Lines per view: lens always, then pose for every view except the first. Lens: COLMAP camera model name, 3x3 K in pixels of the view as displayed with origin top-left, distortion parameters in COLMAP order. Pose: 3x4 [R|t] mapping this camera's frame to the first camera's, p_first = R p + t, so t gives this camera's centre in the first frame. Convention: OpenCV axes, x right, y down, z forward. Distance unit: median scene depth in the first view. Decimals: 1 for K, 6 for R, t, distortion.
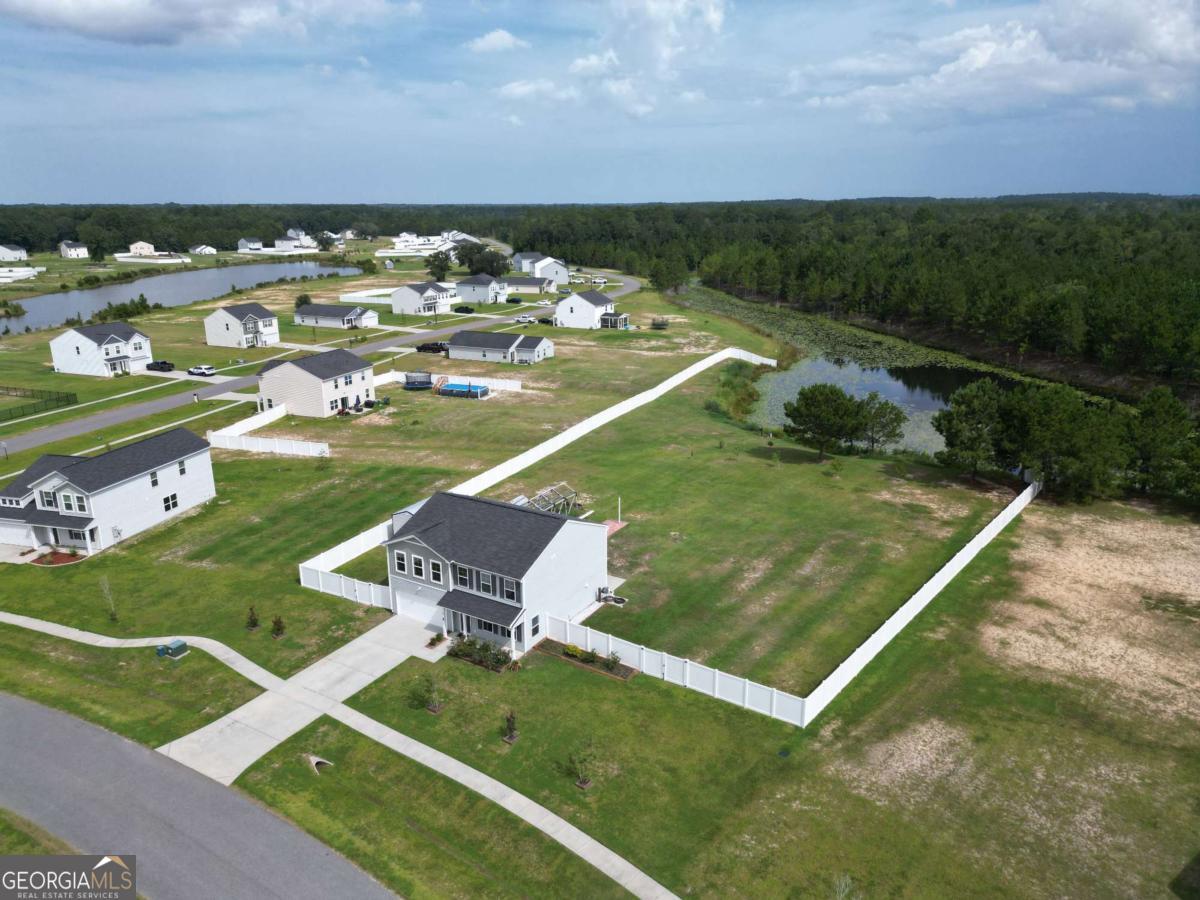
lens RADIAL K [[837.8, 0, 600.0], [0, 837.8, 450.0], [0, 0, 1]] dist [0.075676, -0.077585]
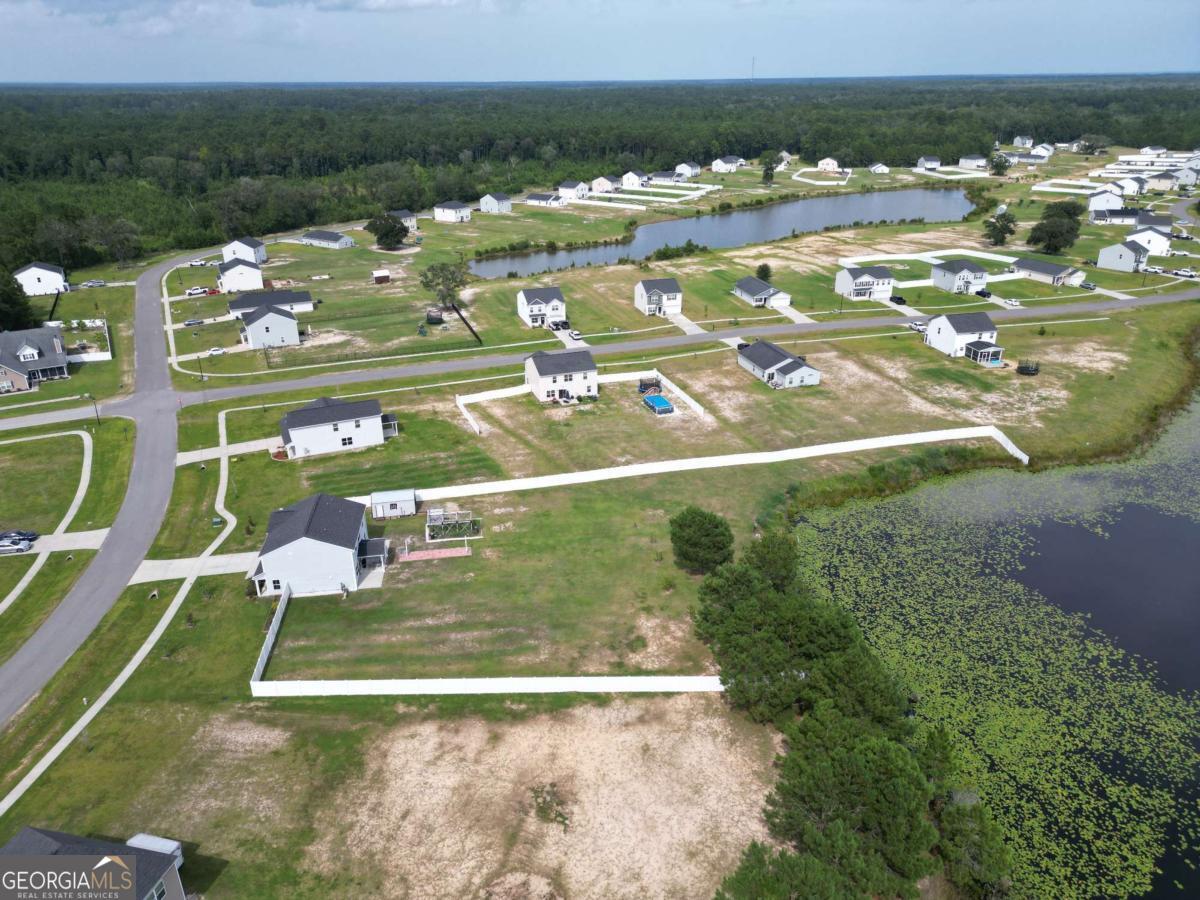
lens RADIAL K [[837.8, 0, 600.0], [0, 837.8, 450.0], [0, 0, 1]] dist [0.075676, -0.077585]
pose [[0.636334, 0.311681, -0.705644, 1.211033], [-0.212575, 0.950174, 0.227994, -0.488100], [0.741546, 0.004922, 0.670884, 0.227283]]
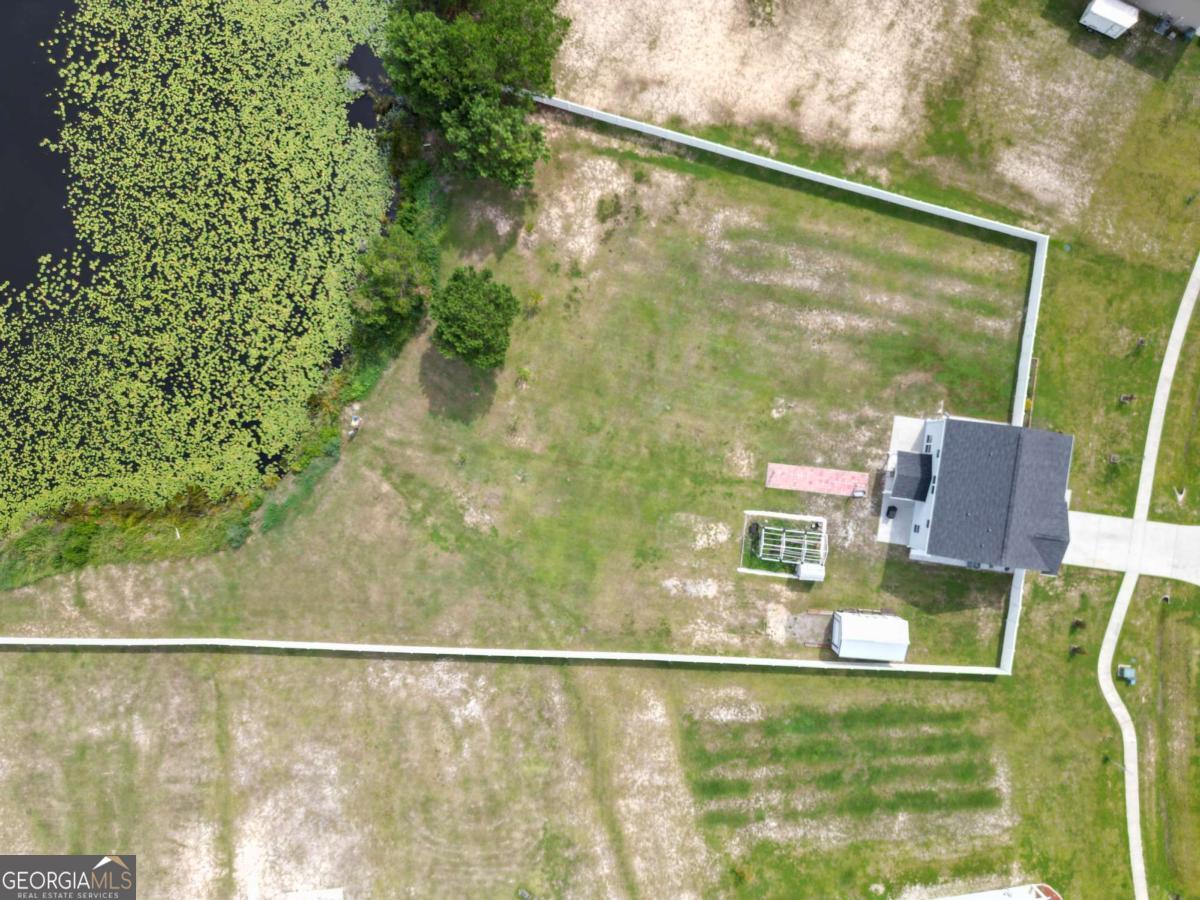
lens RADIAL K [[837.8, 0, 600.0], [0, 837.8, 450.0], [0, 0, 1]] dist [0.075676, -0.077585]
pose [[-0.403288, -0.915061, 0.004708, 0.137794], [0.269958, -0.114057, 0.956093, -1.015005], [-0.874346, 0.386851, 0.293026, 0.948227]]
